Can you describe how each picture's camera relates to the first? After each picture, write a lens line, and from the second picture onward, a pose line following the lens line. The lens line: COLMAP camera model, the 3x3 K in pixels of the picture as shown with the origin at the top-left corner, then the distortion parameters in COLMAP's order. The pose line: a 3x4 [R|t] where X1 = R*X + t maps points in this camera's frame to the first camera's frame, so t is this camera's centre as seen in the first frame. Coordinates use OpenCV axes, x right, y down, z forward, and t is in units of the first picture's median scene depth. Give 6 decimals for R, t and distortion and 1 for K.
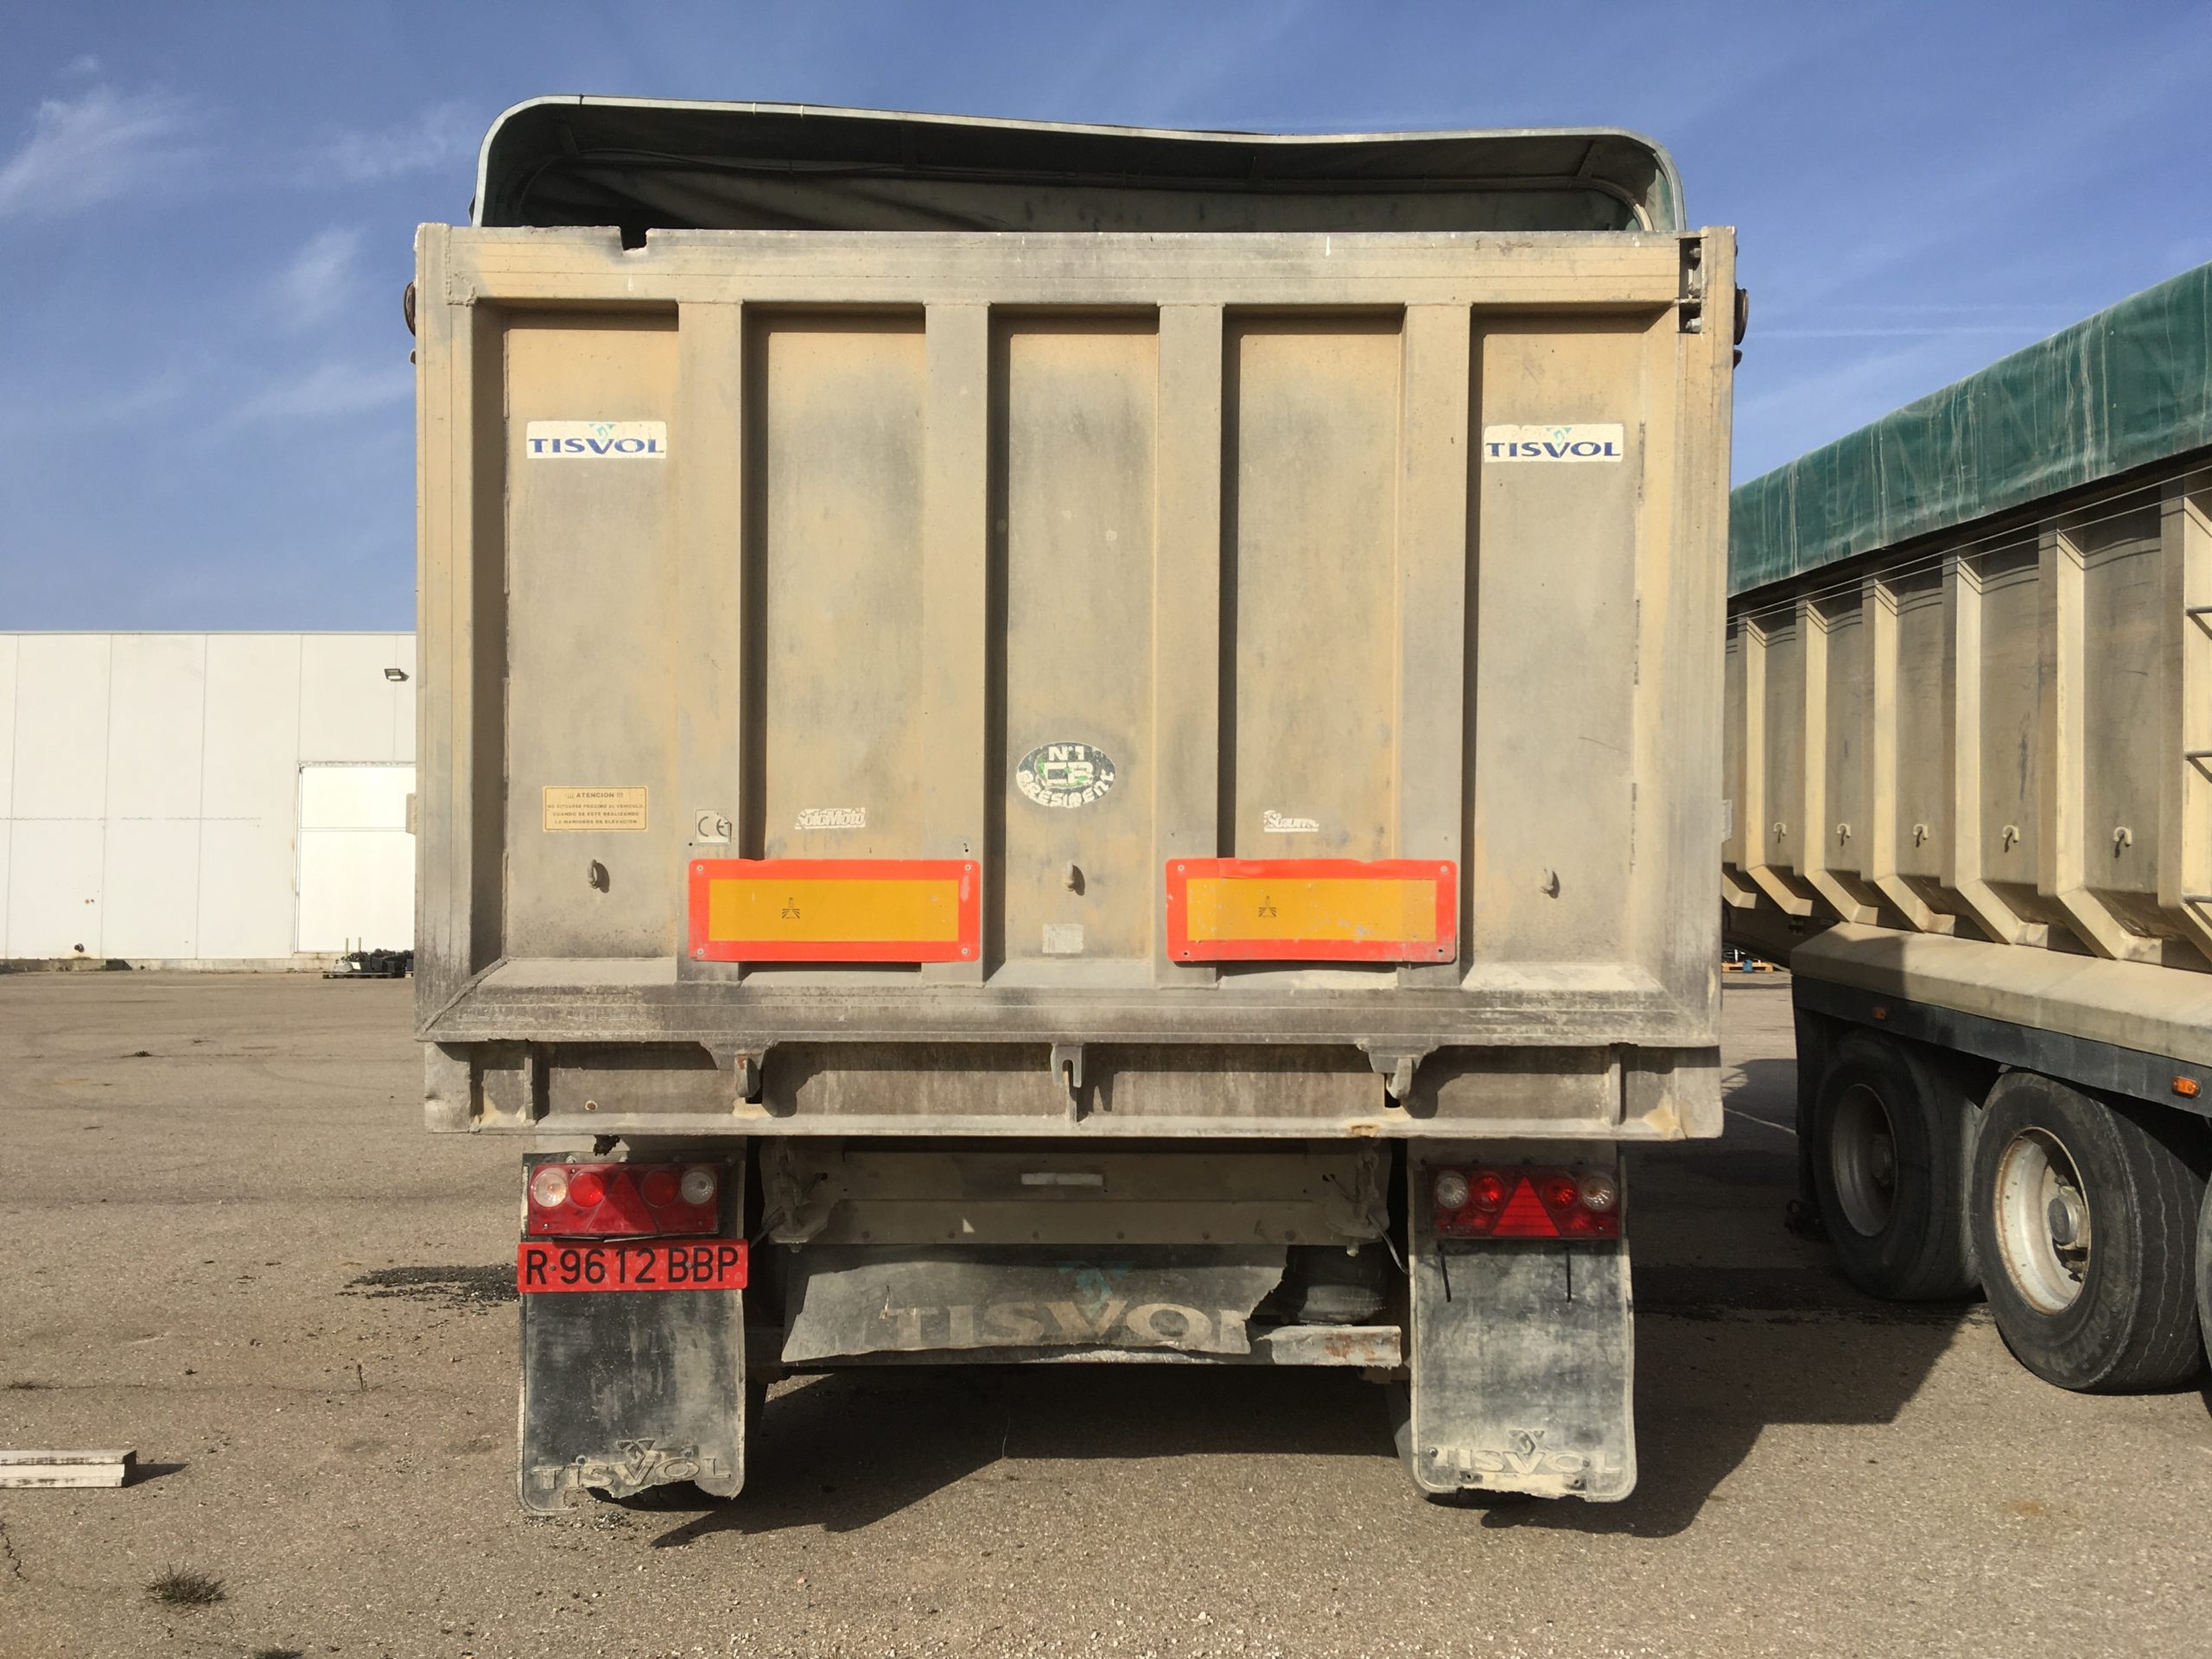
lens RADIAL K [[1853.9, 0, 1106.0], [0, 1853.9, 829.5], [0, 0, 1]] dist [0.117594, -0.176402]
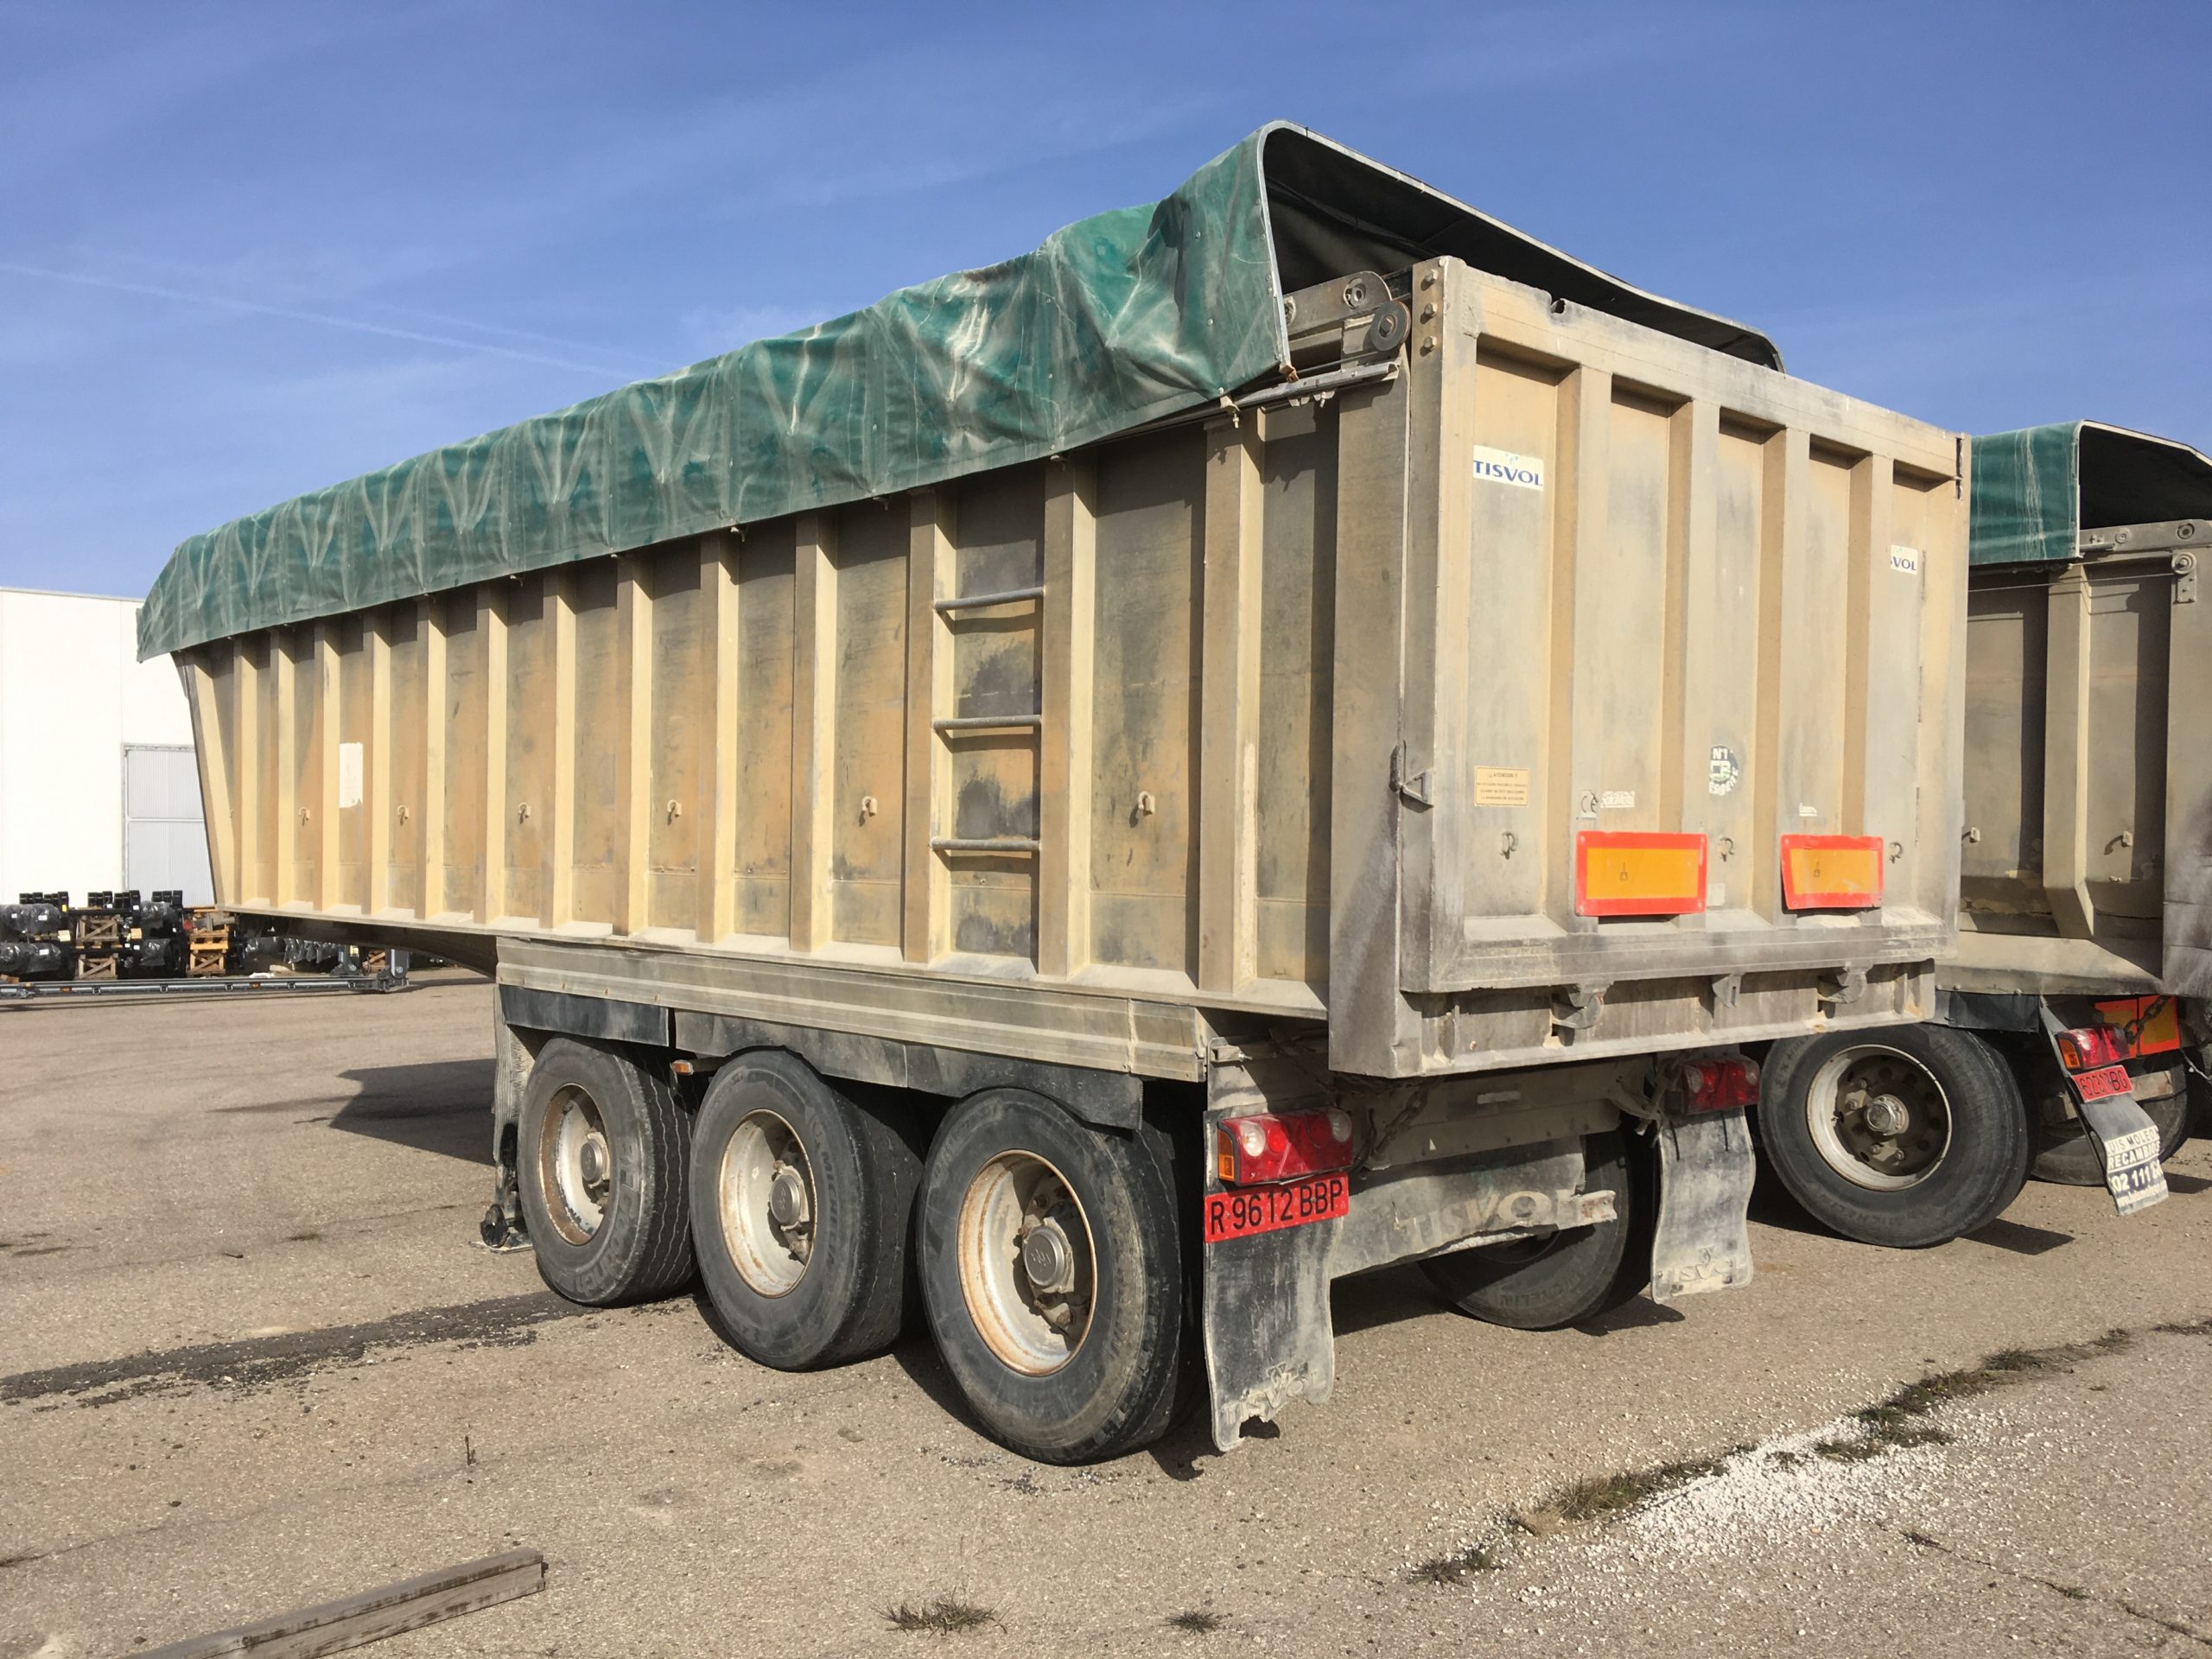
lens RADIAL K [[1853.9, 0, 1106.0], [0, 1853.9, 829.5], [0, 0, 1]] dist [0.117594, -0.176402]
pose [[0.743529, 0.010479, 0.668621, -1.049445], [-0.010998, 0.999934, -0.003441, 0.018797], [-0.668613, -0.004795, 0.743595, 0.261767]]
